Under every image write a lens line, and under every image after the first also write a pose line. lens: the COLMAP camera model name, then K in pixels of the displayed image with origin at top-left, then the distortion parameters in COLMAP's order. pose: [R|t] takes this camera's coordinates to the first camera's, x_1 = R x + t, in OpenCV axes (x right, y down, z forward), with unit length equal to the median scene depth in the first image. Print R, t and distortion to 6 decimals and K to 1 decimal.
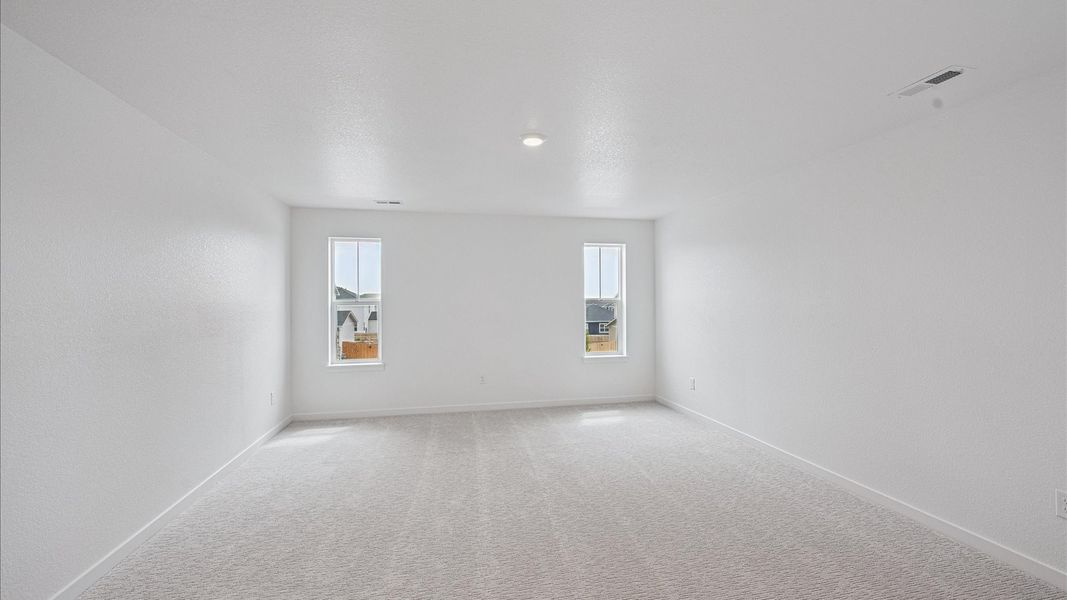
lens RADIAL K [[451.2, 0, 527.4], [0, 451.2, 306.5], [0, 0, 1]] dist [-0.001923, -0.000145]
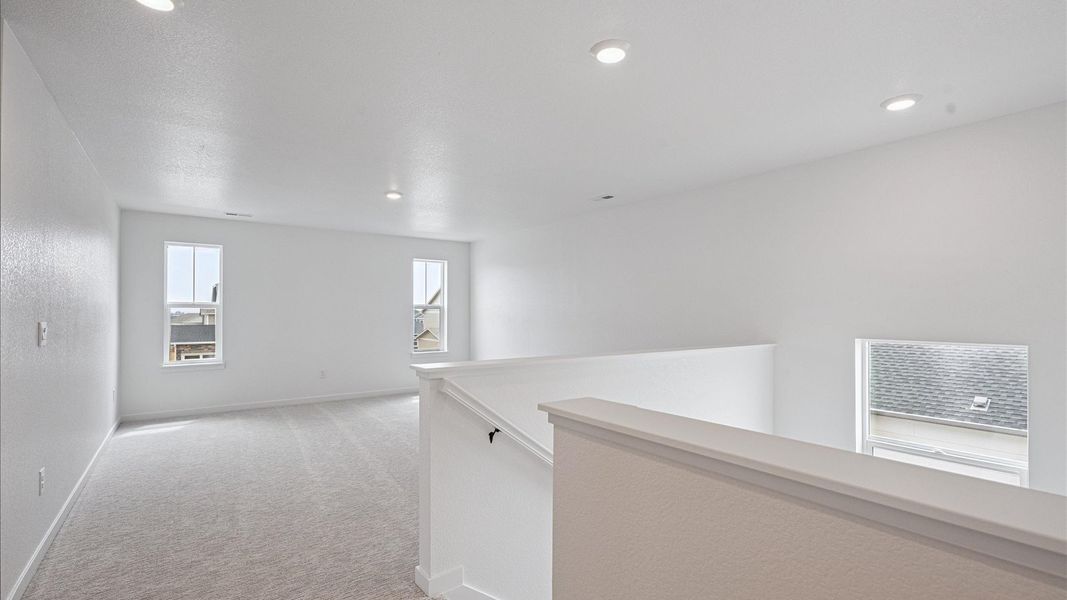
lens RADIAL K [[451.2, 0, 527.4], [0, 451.2, 306.5], [0, 0, 1]] dist [-0.001923, -0.000145]
pose [[0.918445, 0.011157, 0.395392, -0.081554], [-0.002810, 0.999761, -0.021684, 0.015191], [-0.395540, 0.018805, 0.918256, -0.263156]]
